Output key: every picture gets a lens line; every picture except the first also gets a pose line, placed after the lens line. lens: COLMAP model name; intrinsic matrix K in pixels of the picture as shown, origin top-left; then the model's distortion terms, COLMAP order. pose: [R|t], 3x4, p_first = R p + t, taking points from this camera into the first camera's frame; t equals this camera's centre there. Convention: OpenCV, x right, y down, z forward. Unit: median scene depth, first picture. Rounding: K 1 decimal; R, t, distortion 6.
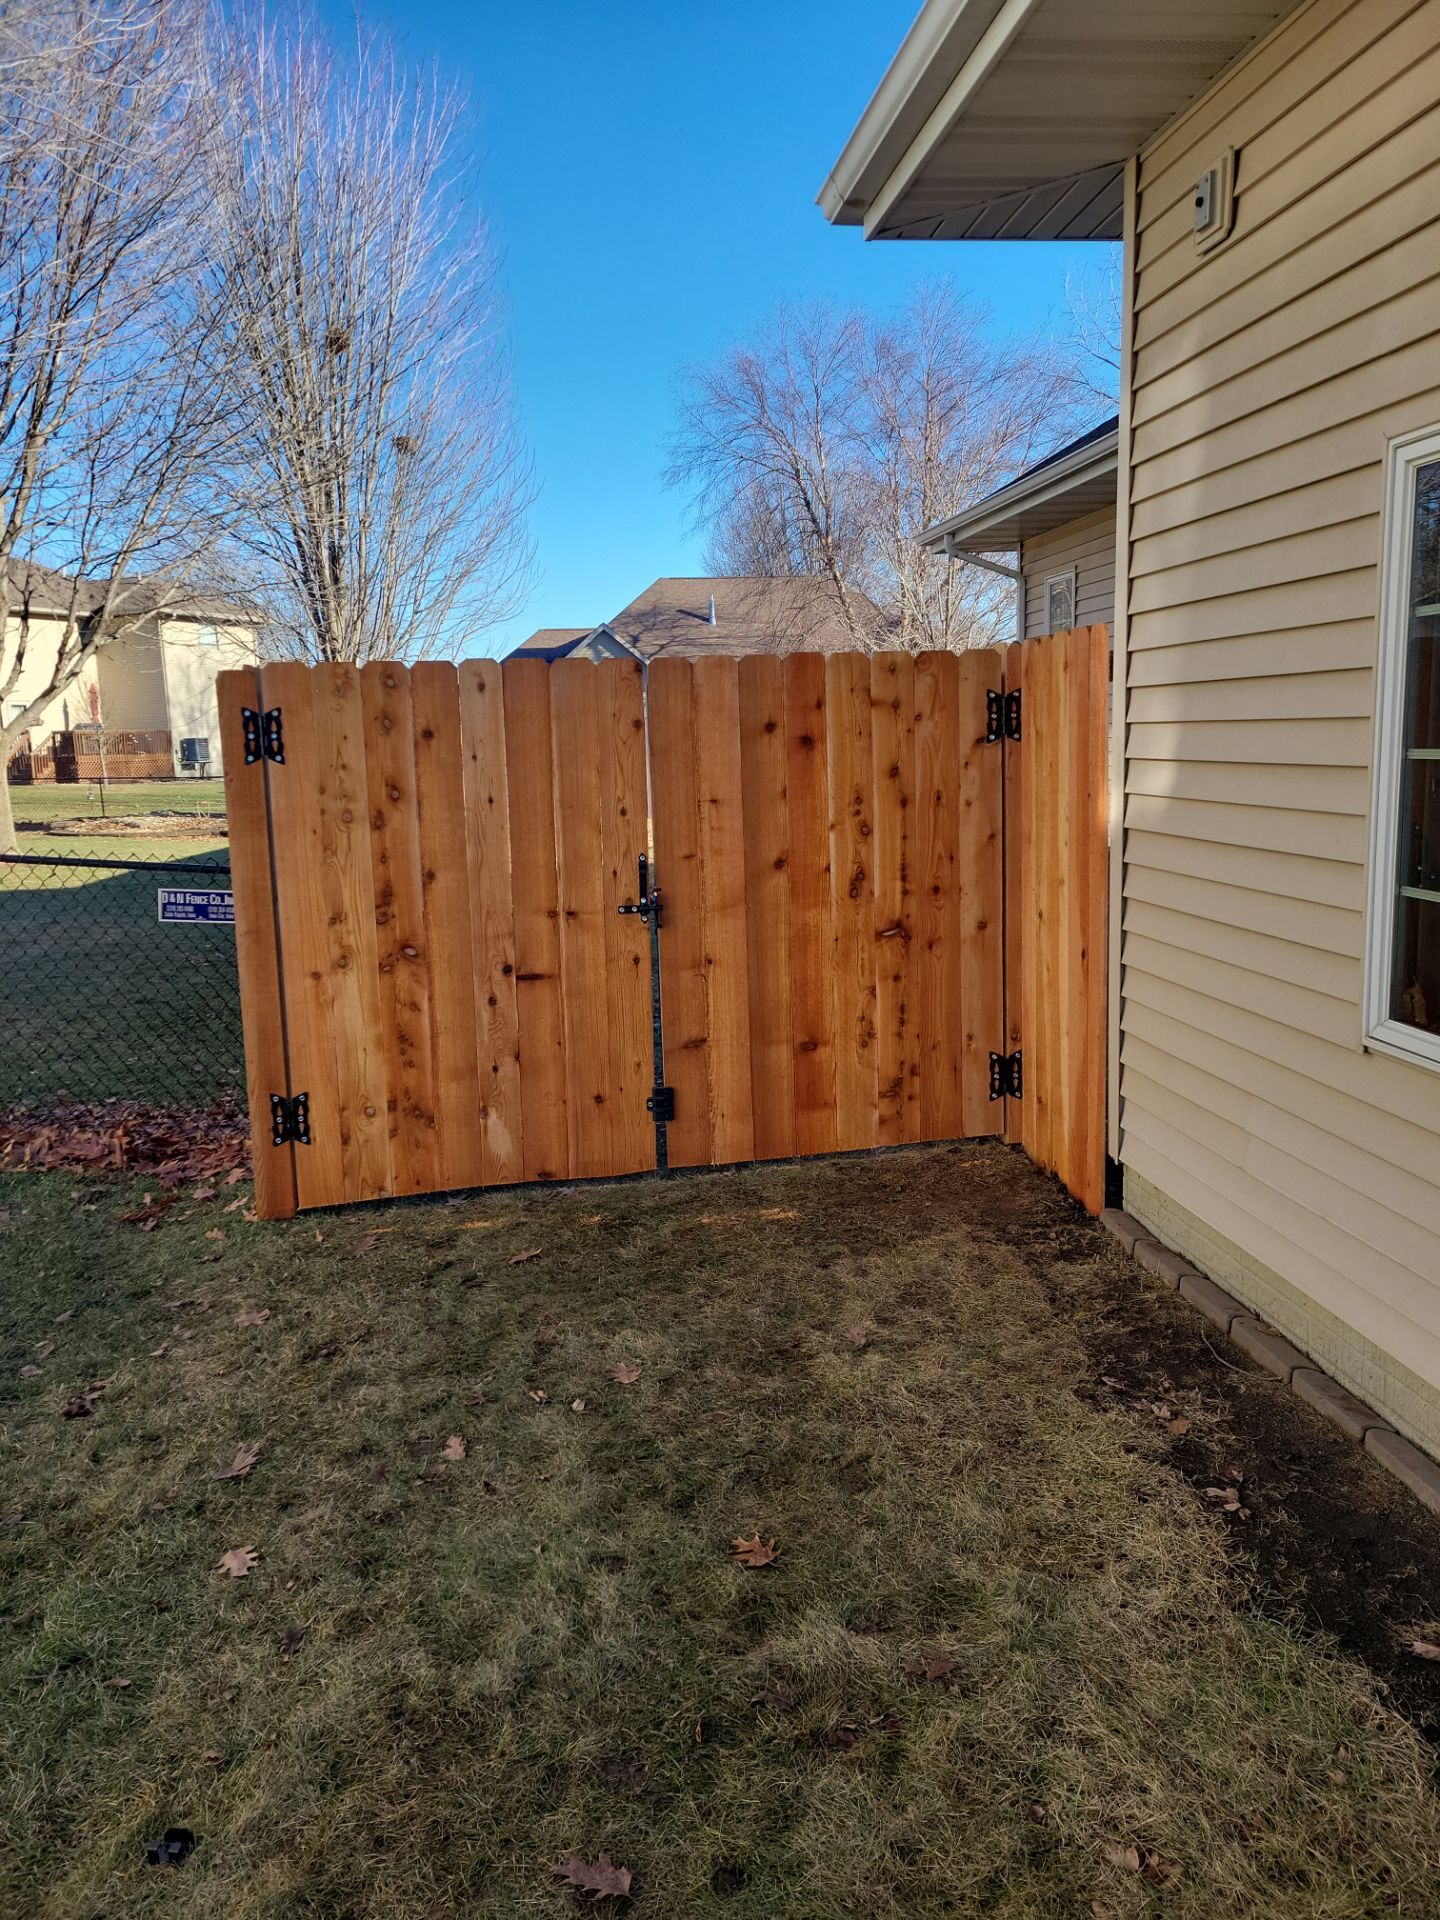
lens RADIAL K [[1446.9, 0, 699.6], [0, 1446.9, 944.5], [0, 0, 1]] dist [0.041042, -0.003494]
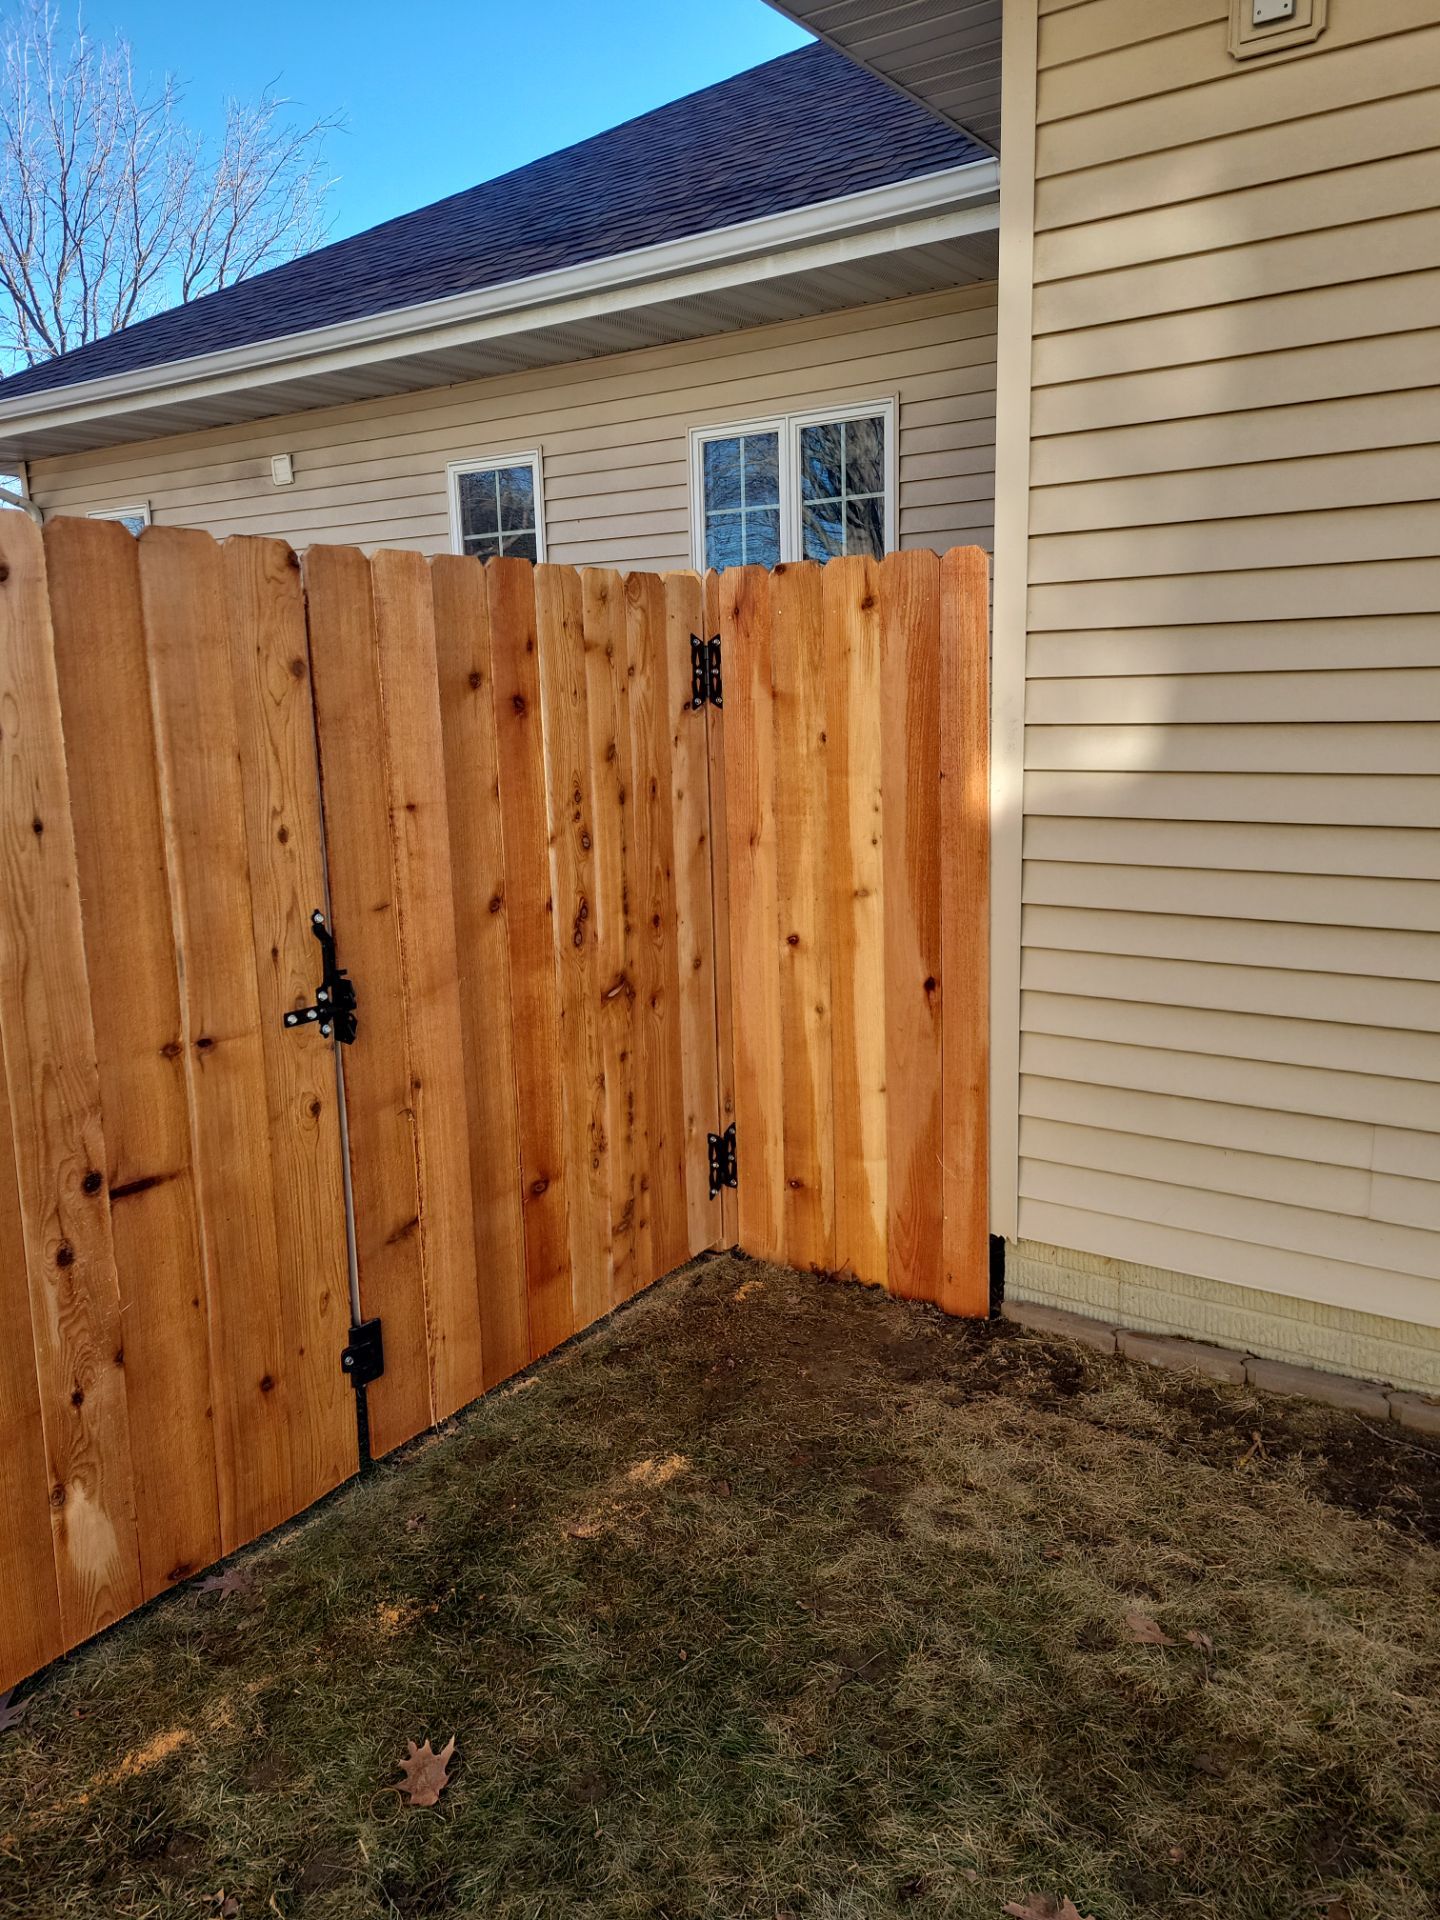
lens RADIAL K [[1446.9, 0, 699.6], [0, 1446.9, 944.5], [0, 0, 1]] dist [0.041042, -0.003494]
pose [[0.658295, -0.115873, 0.743789, -0.344226], [0.112740, 0.992113, 0.054778, -0.063044], [-0.744270, 0.047794, 0.666166, 0.529596]]
